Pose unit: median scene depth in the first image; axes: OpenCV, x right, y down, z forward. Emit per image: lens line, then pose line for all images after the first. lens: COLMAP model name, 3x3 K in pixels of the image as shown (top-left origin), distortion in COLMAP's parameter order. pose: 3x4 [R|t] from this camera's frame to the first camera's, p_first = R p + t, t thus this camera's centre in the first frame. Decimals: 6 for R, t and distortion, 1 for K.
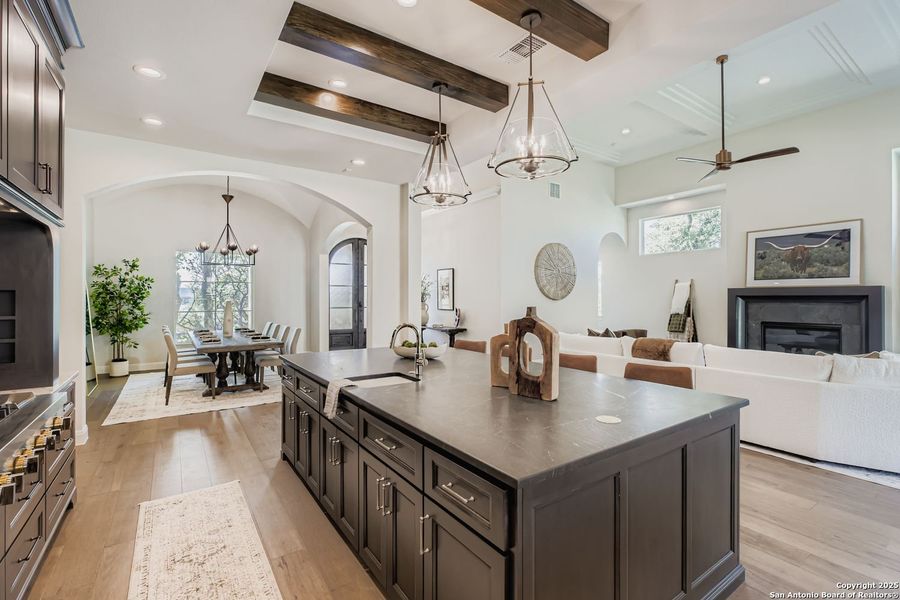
lens RADIAL K [[406.0, 0, 444.8], [0, 406.0, 296.0], [0, 0, 1]] dist [-0.003160, -0.000448]
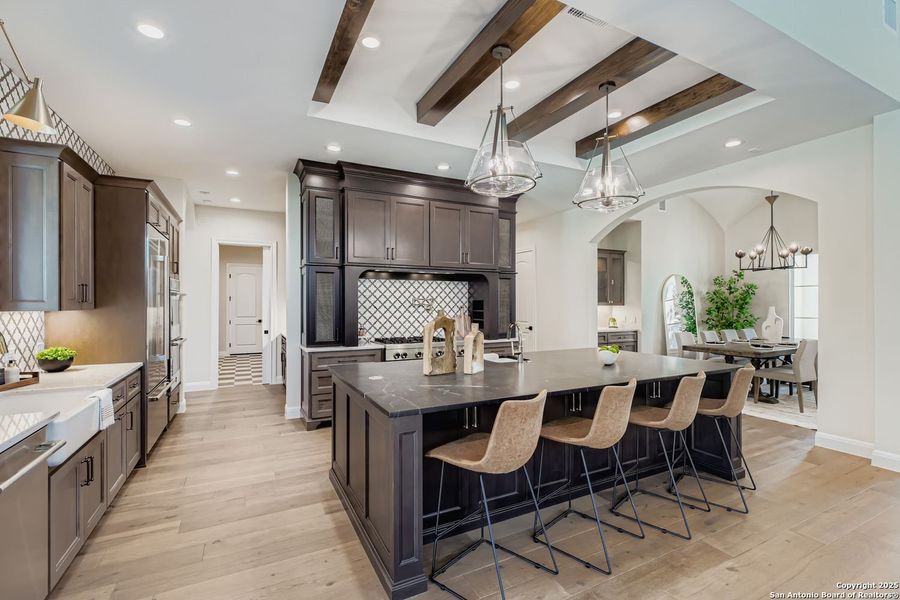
lens RADIAL K [[406.0, 0, 444.5], [0, 406.0, 299.6], [0, 0, 1]] dist [-0.003160, -0.000448]
pose [[-0.099159, -0.008561, -0.995035, 0.509332], [0.005190, 0.999945, -0.009121, 0.001731], [0.995058, -0.006068, -0.099110, 0.352153]]
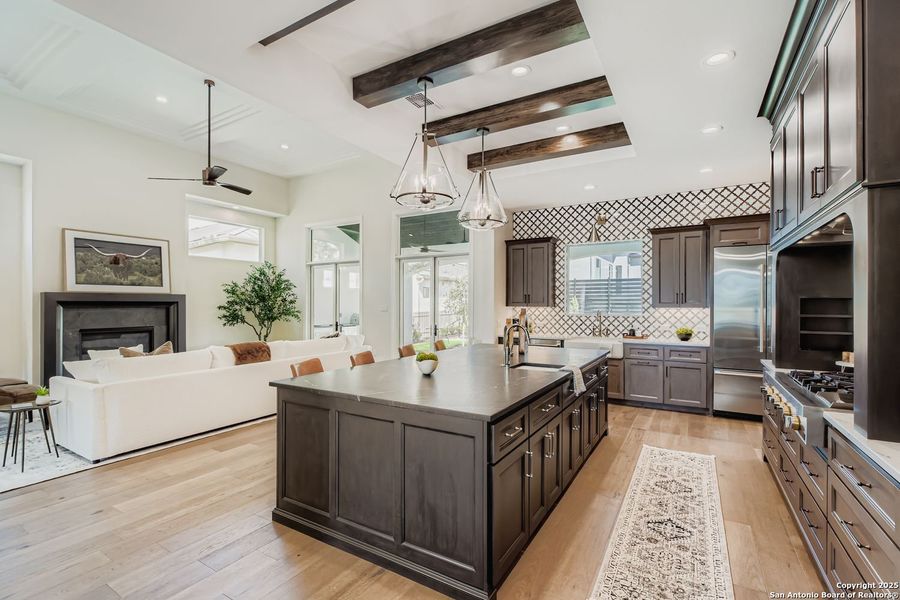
lens RADIAL K [[406.0, 0, 462.9], [0, 406.0, 303.2], [0, 0, 1]] dist [-0.003160, -0.000448]
pose [[-0.436551, 0.001111, 0.899679, -0.456122], [-0.002804, 0.999993, -0.002596, 0.003427], [-0.899675, -0.003656, -0.436544, 0.669934]]
